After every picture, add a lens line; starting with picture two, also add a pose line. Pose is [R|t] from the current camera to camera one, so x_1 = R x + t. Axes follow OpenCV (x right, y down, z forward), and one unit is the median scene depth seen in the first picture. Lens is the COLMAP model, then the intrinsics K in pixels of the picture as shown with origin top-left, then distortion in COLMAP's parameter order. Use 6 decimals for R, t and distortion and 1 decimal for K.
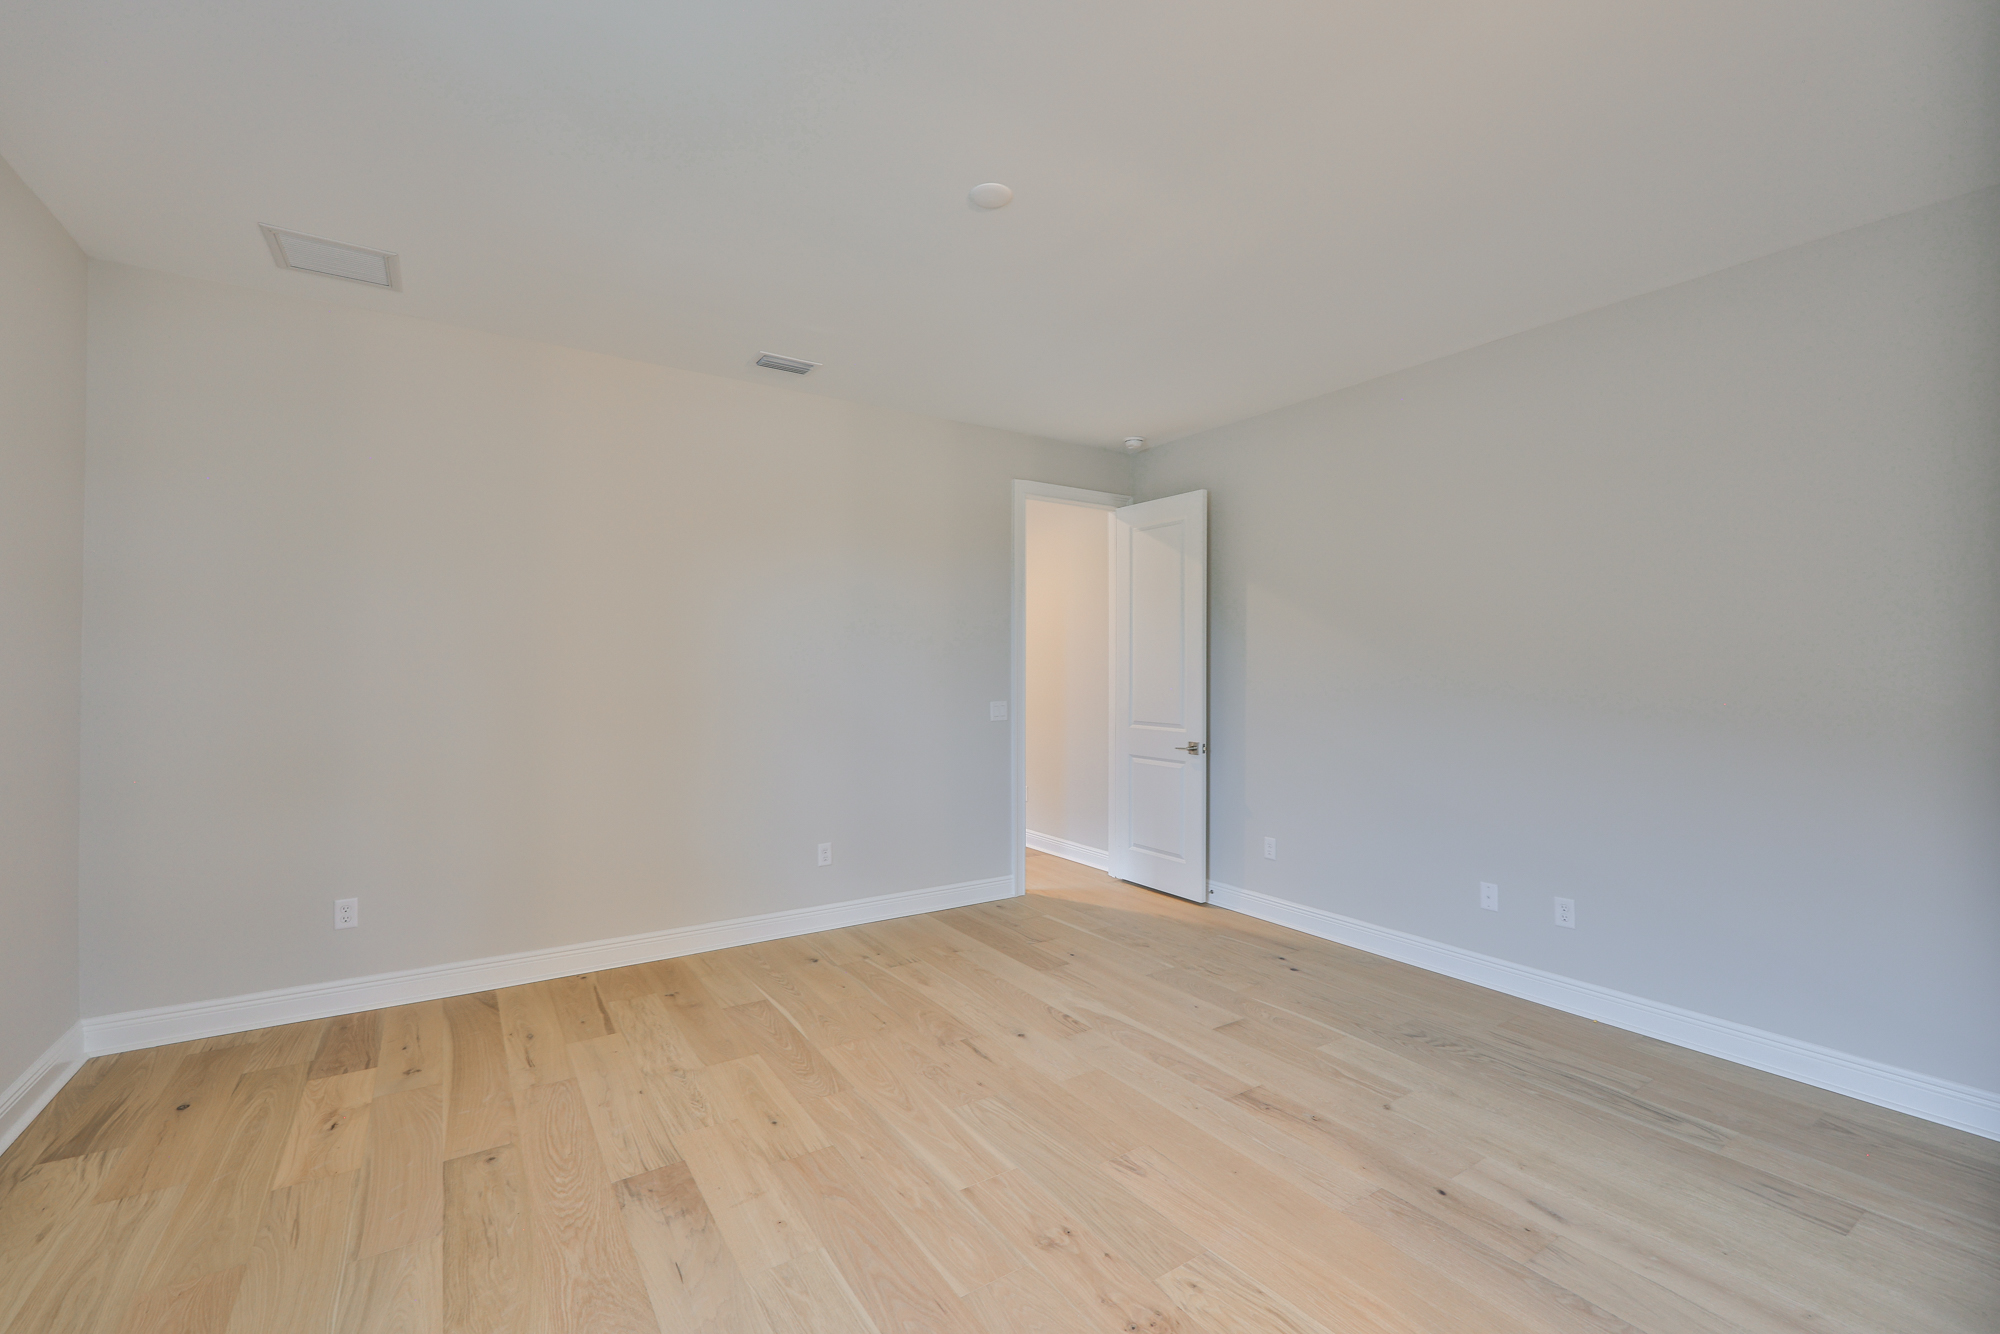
lens RADIAL K [[870.7, 0, 1004.8], [0, 870.7, 678.9], [0, 0, 1]] dist [-0.000102, -0.000095]
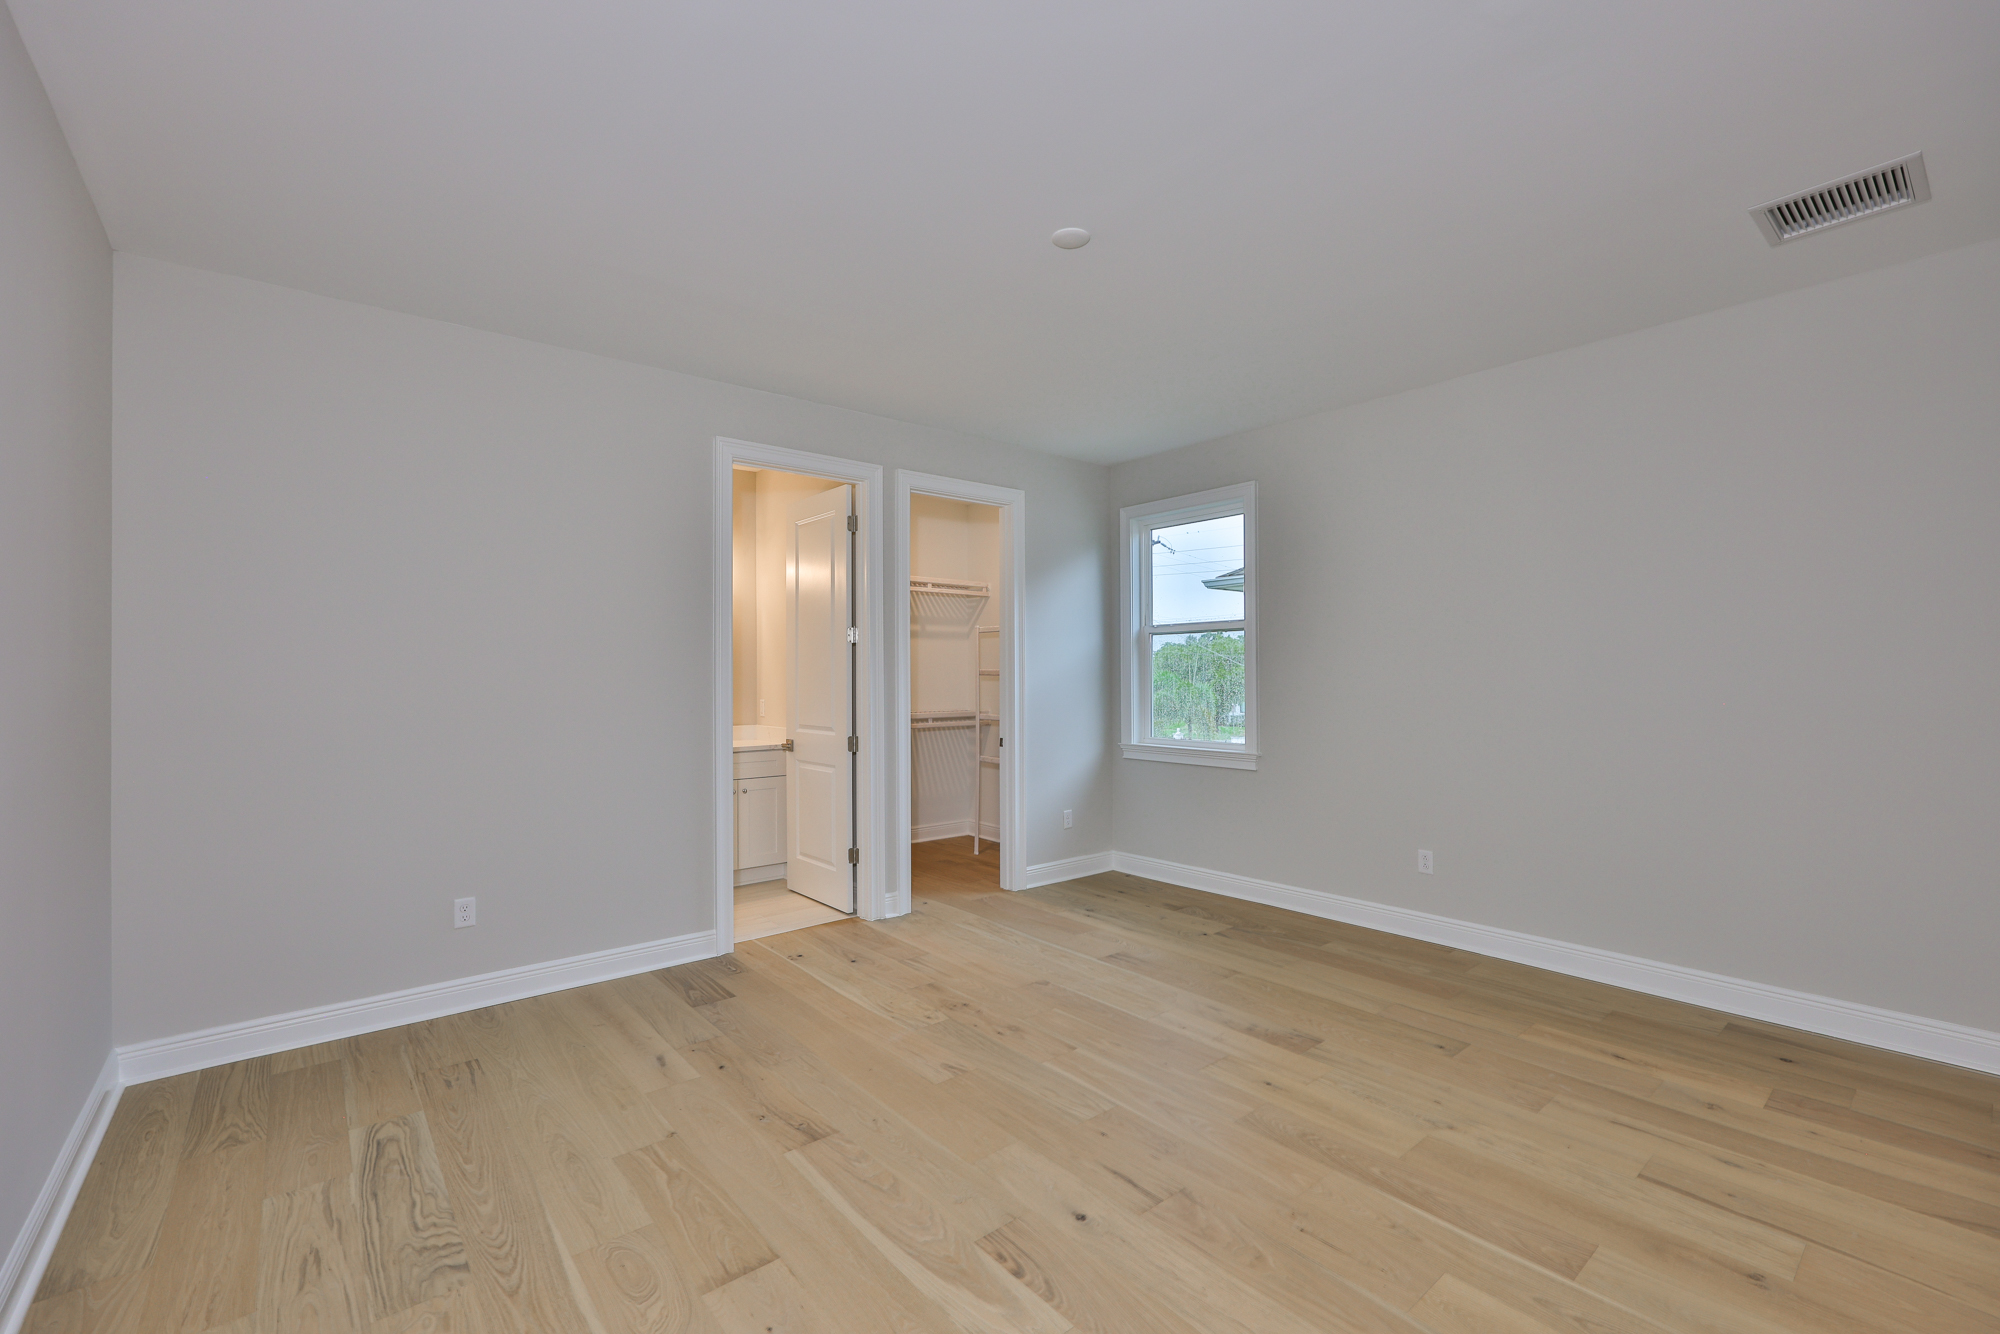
lens RADIAL K [[837.2, 0, 981.4], [0, 837.2, 666.5], [0, 0, 1]] dist [0.000344, 0.000274]
pose [[-0.996924, 0.003158, -0.078313, 0.154687], [0.003307, 0.999993, -0.001776, -0.015587], [0.078307, -0.002030, -0.996927, 1.751279]]
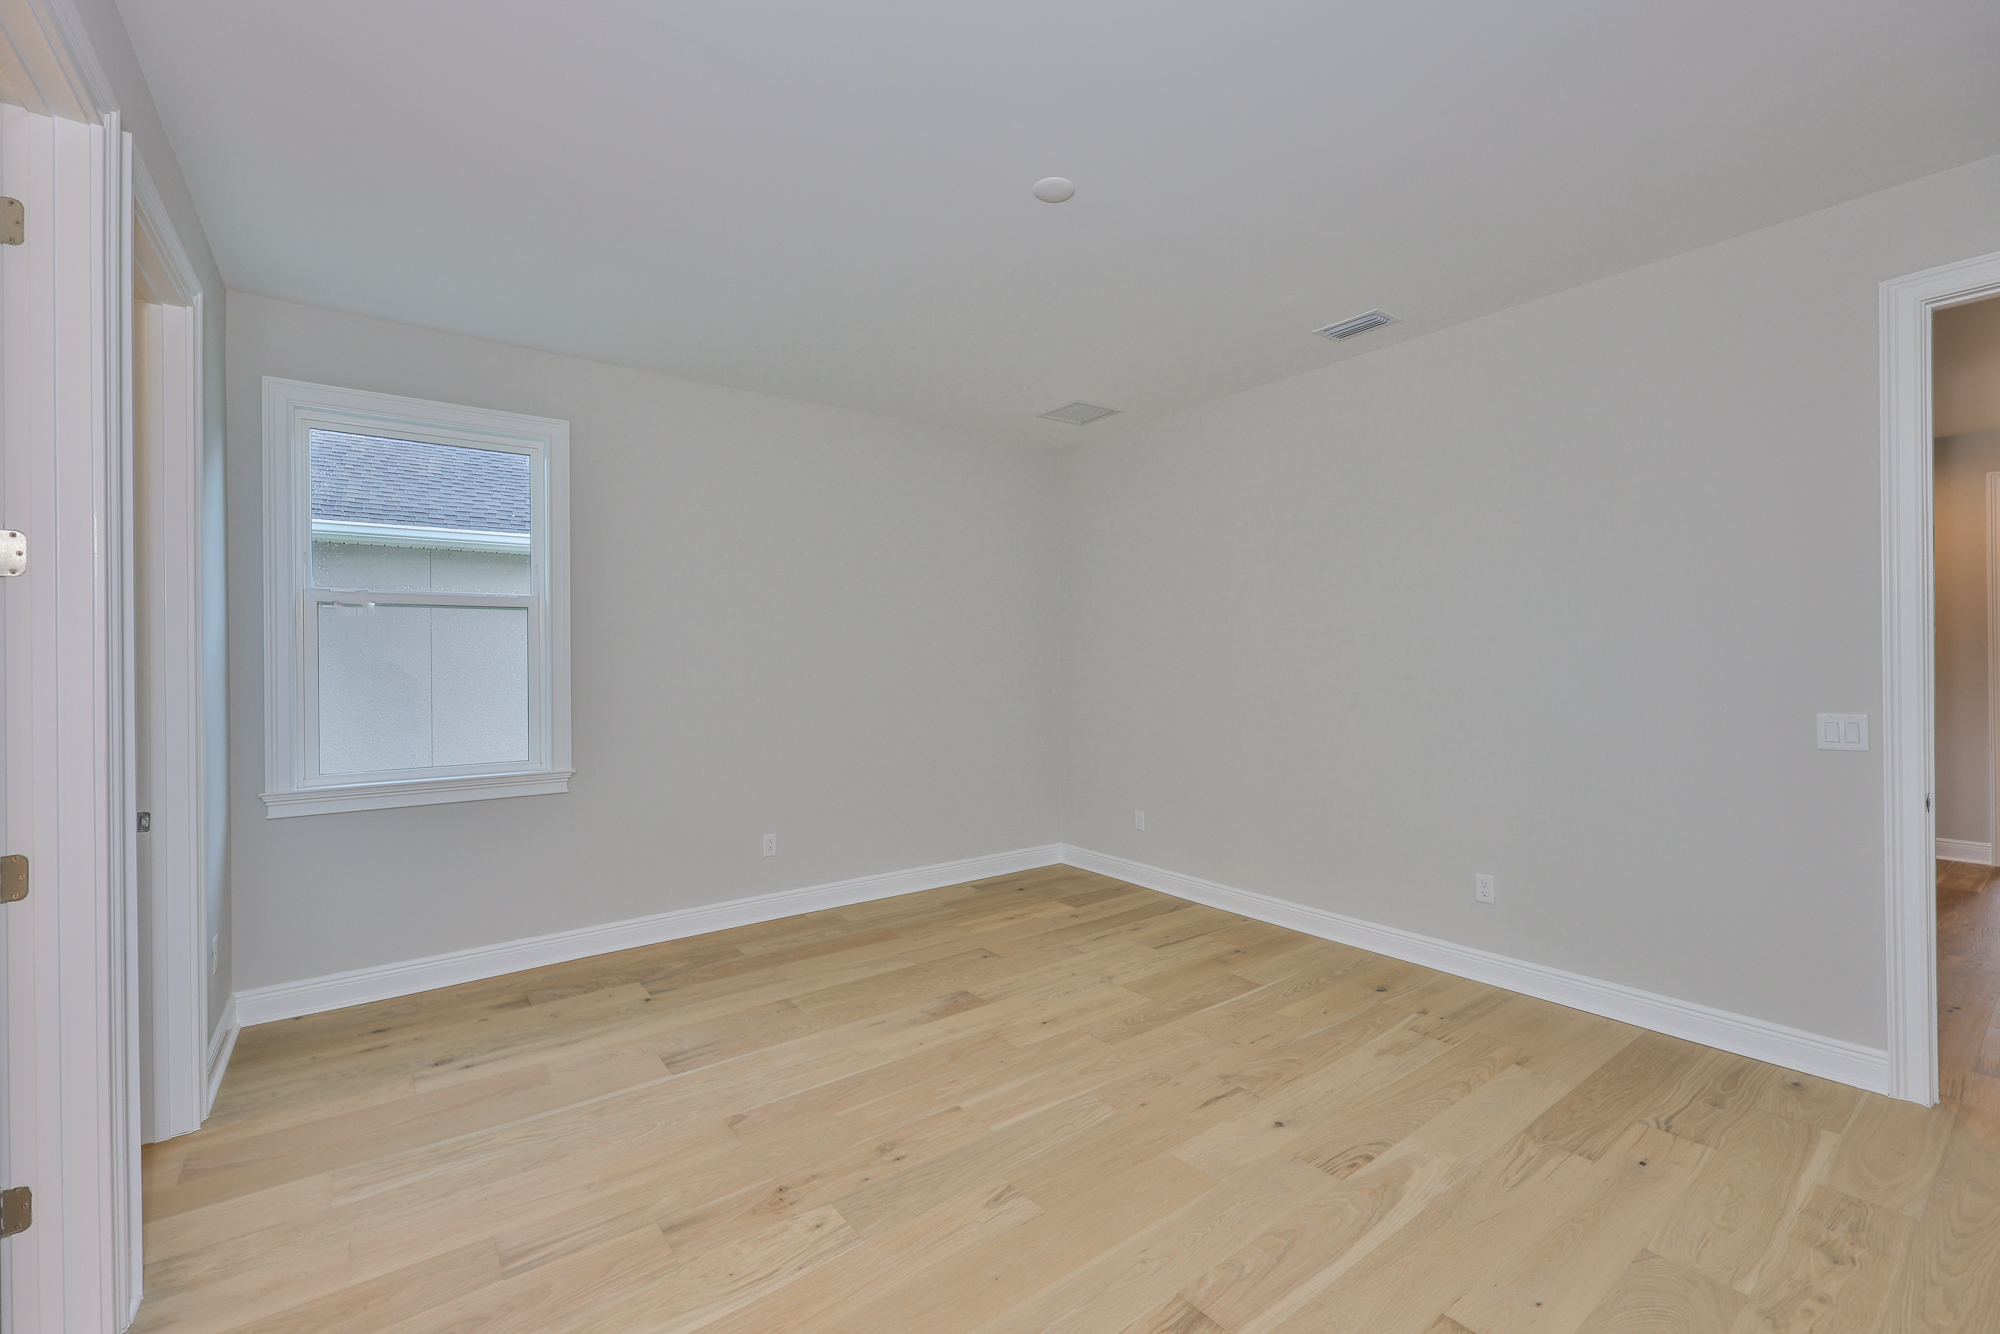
lens RADIAL K [[852.3, 0, 999.1], [0, 852.3, 664.4], [0, 0, 1]] dist [-0.000327, 0.000416]
pose [[0.046422, 0.002762, -0.998918, 0.839886], [-0.002093, 0.999994, 0.002668, -0.014454], [0.998920, 0.001967, 0.046427, 0.754873]]
